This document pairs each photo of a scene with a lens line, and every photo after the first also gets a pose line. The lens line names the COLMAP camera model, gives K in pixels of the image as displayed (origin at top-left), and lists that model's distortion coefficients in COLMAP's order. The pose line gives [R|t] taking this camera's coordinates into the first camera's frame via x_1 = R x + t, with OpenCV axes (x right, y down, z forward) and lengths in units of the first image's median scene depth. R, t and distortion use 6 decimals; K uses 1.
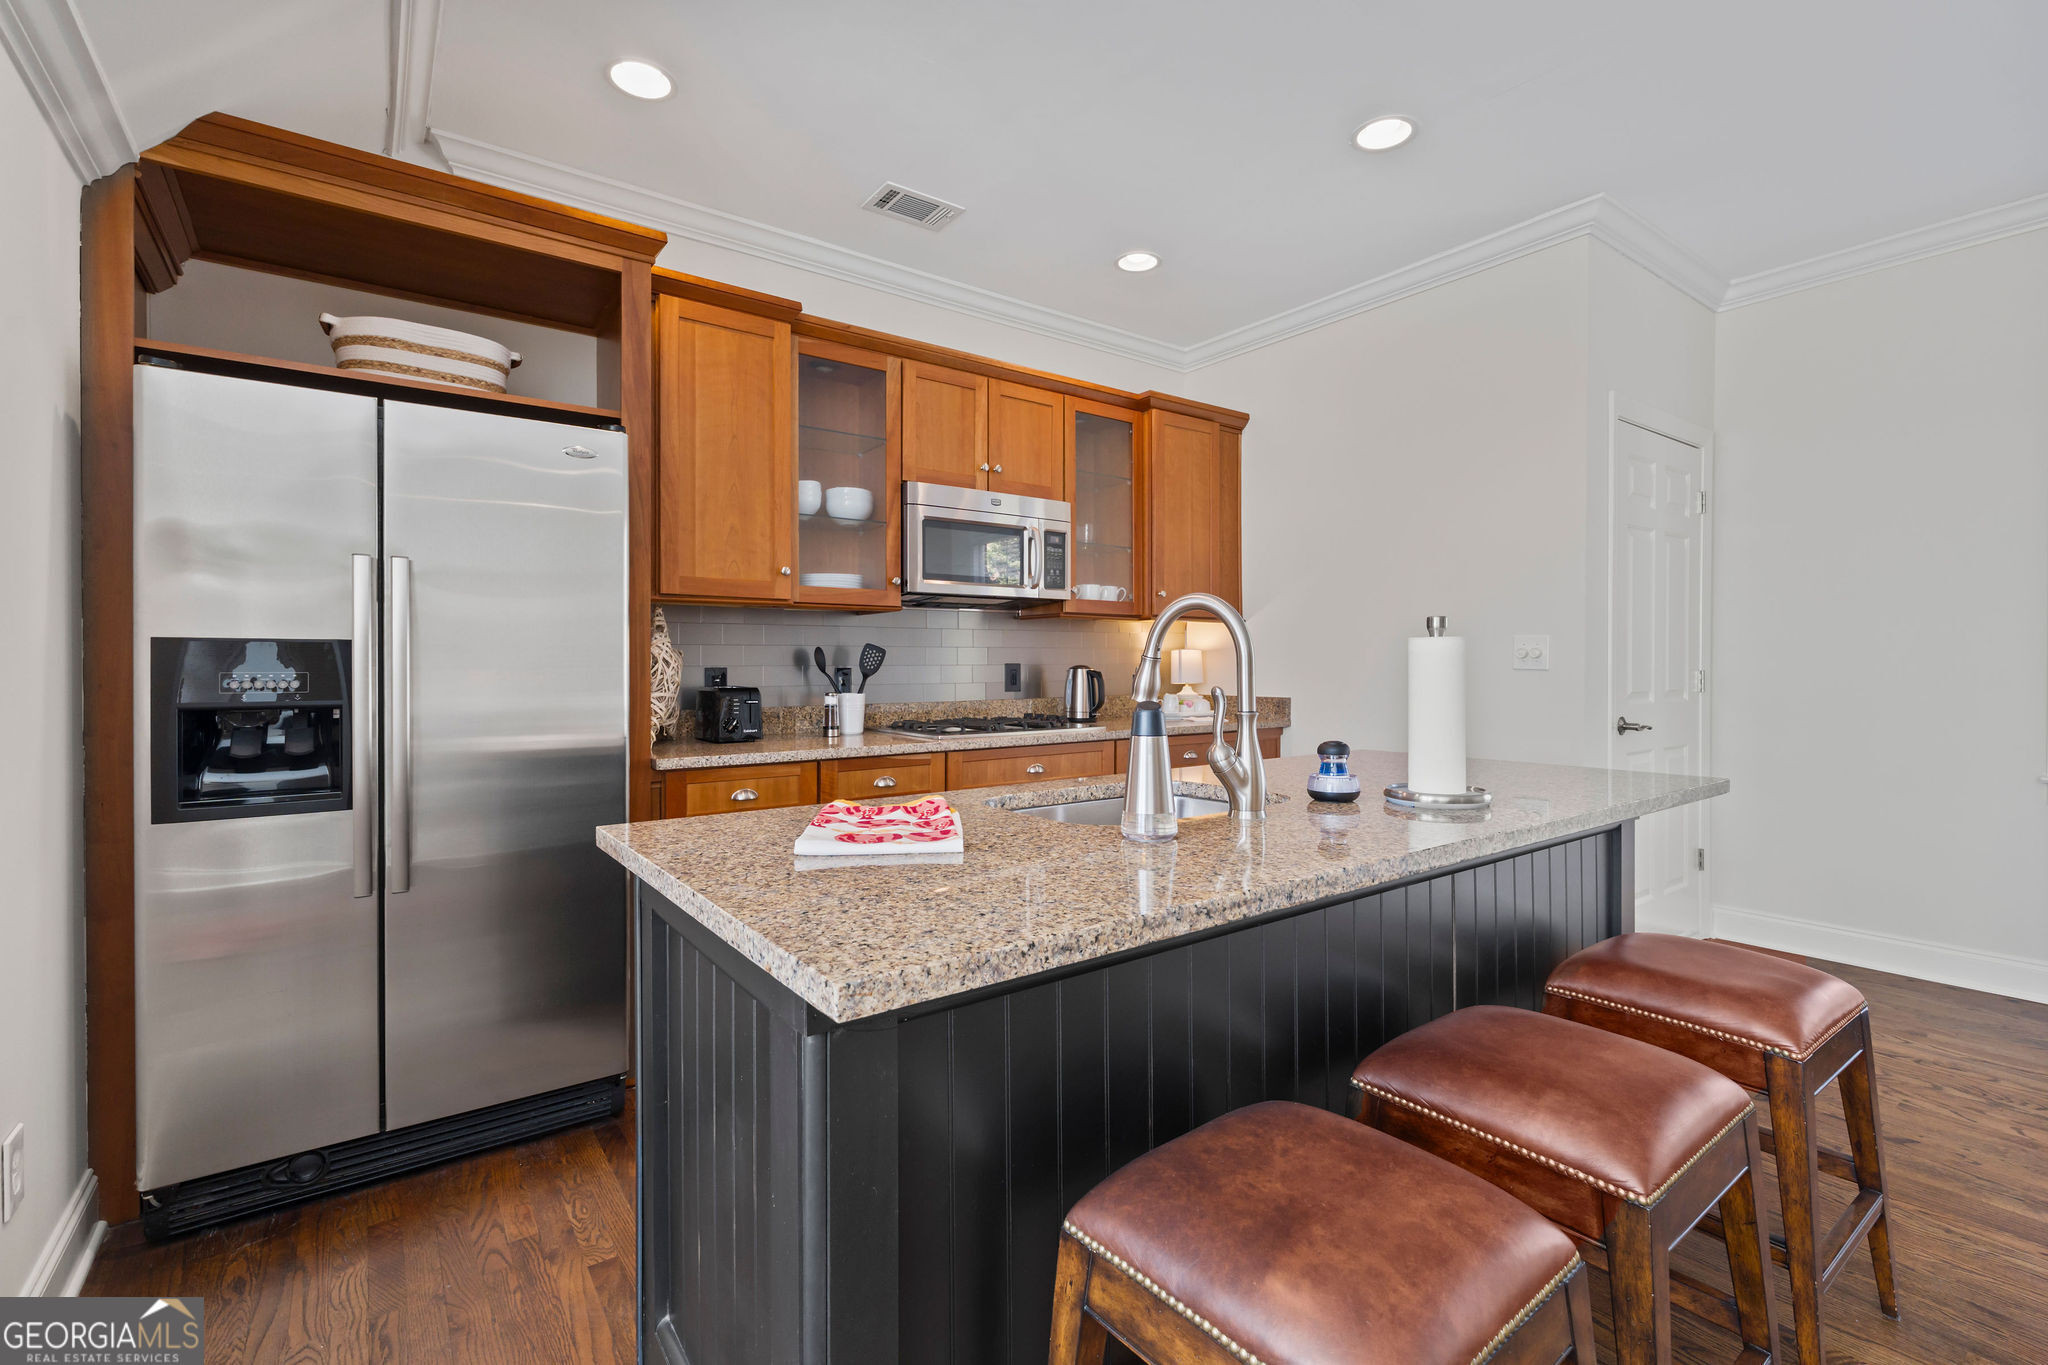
lens RADIAL K [[902.5, 0, 1018.5], [0, 902.5, 668.0], [0, 0, 1]] dist [-0.004549, 0.000040]
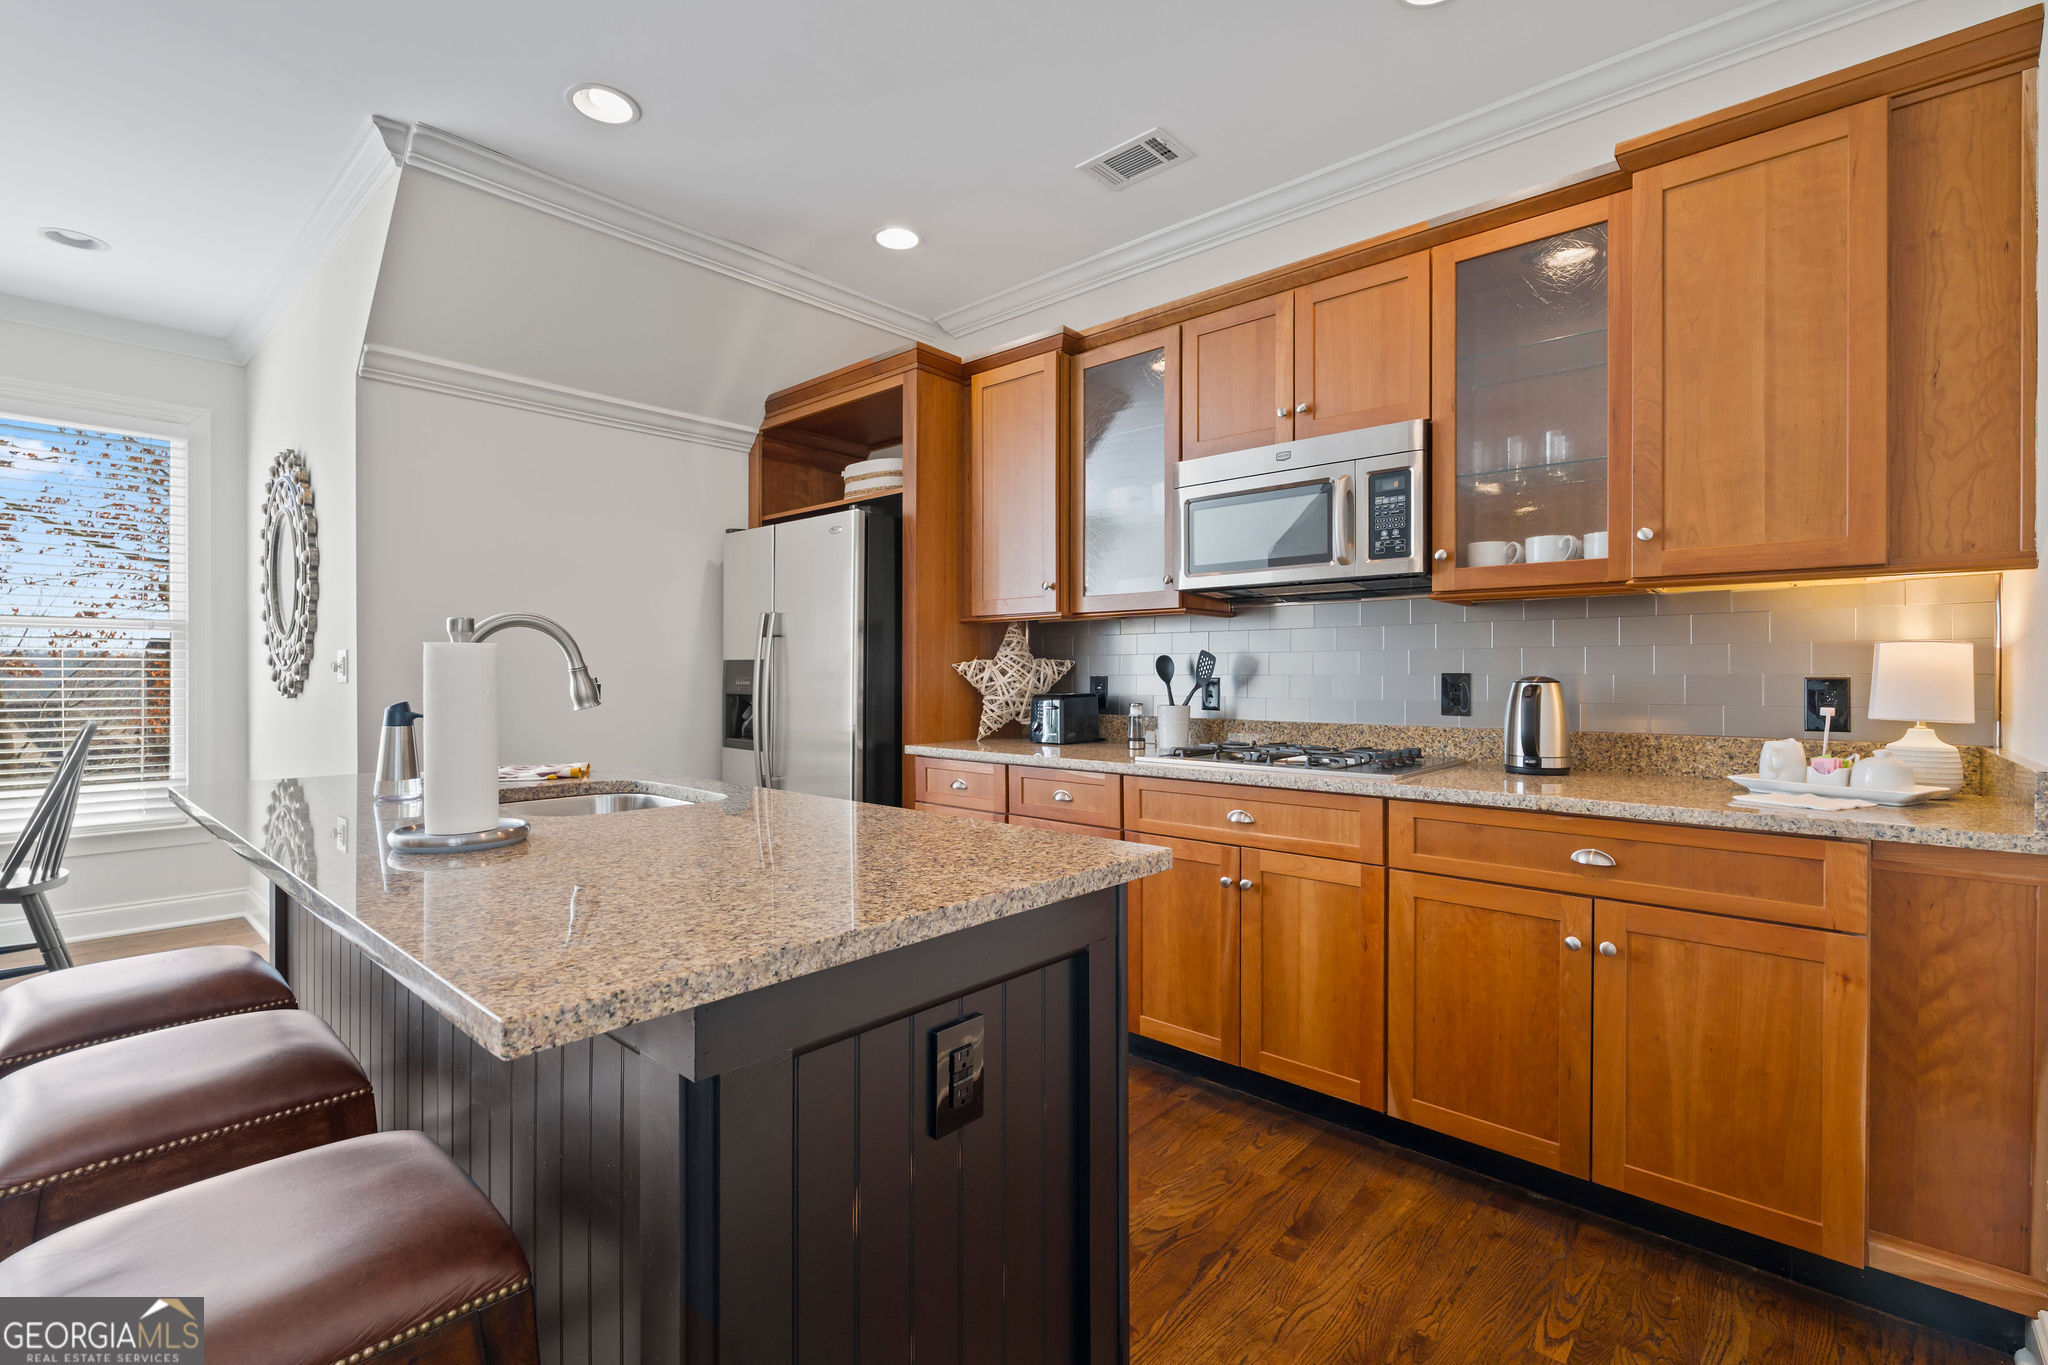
lens RADIAL K [[902.5, 0, 1020.2], [0, 902.5, 676.7], [0, 0, 1]] dist [-0.004549, 0.000040]
pose [[0.202557, 0.004247, -0.979261, 0.669649], [-0.008809, 0.999958, 0.002515, -0.001861], [0.979231, 0.008117, 0.202586, 0.647133]]
